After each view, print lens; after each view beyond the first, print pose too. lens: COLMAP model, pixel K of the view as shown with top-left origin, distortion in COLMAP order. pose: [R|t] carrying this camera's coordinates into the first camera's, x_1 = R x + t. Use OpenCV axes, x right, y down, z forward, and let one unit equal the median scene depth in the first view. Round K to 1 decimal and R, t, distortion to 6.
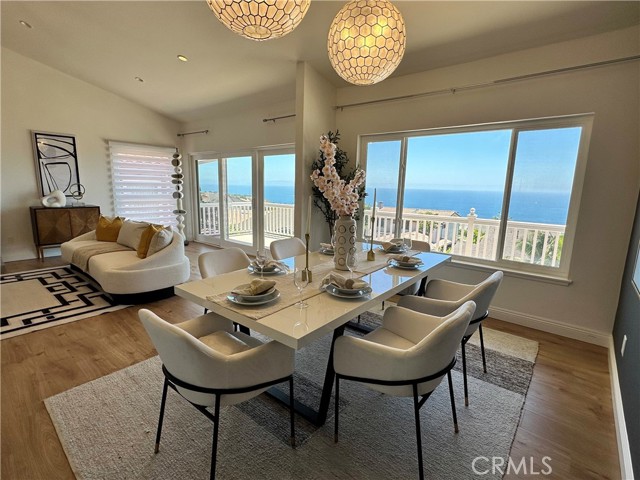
lens RADIAL K [[316.3, 0, 320.1], [0, 316.3, 239.8], [0, 0, 1]] dist [0.003390, 0.000165]
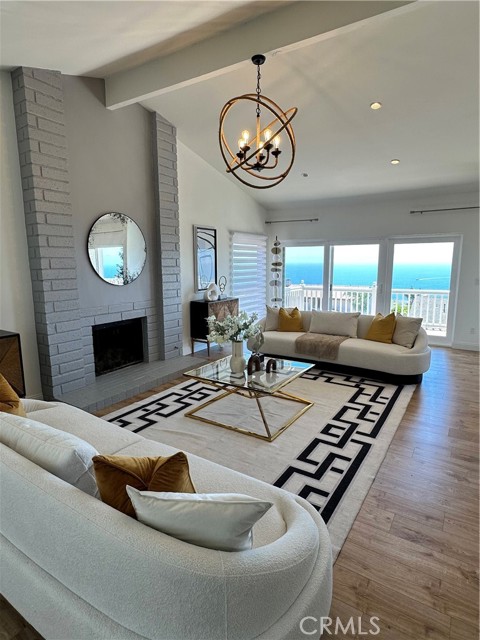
lens RADIAL K [[356.4, 0, 237.6], [0, 356.4, 320.2], [0, 0, 1]] dist [-0.003844, 0.000163]
pose [[0.993064, -0.044354, 0.108892, -0.909185], [0.045106, 0.998972, -0.004456, -0.032280], [-0.108582, 0.009336, 0.994044, -0.131807]]
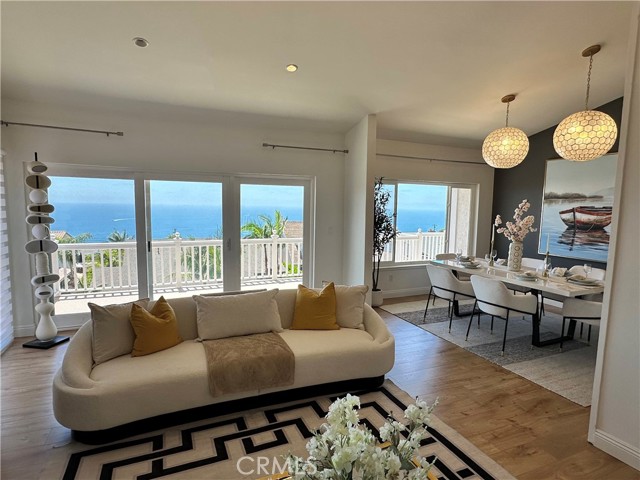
lens RADIAL K [[356.4, 0, 316.6], [0, 356.4, 242.8], [0, 0, 1]] dist [-0.003844, 0.000163]
pose [[0.444873, -0.109335, 0.888895, -0.984060], [0.143224, 0.988432, 0.049898, -0.146399], [-0.884067, 0.105113, 0.455386, 0.472703]]
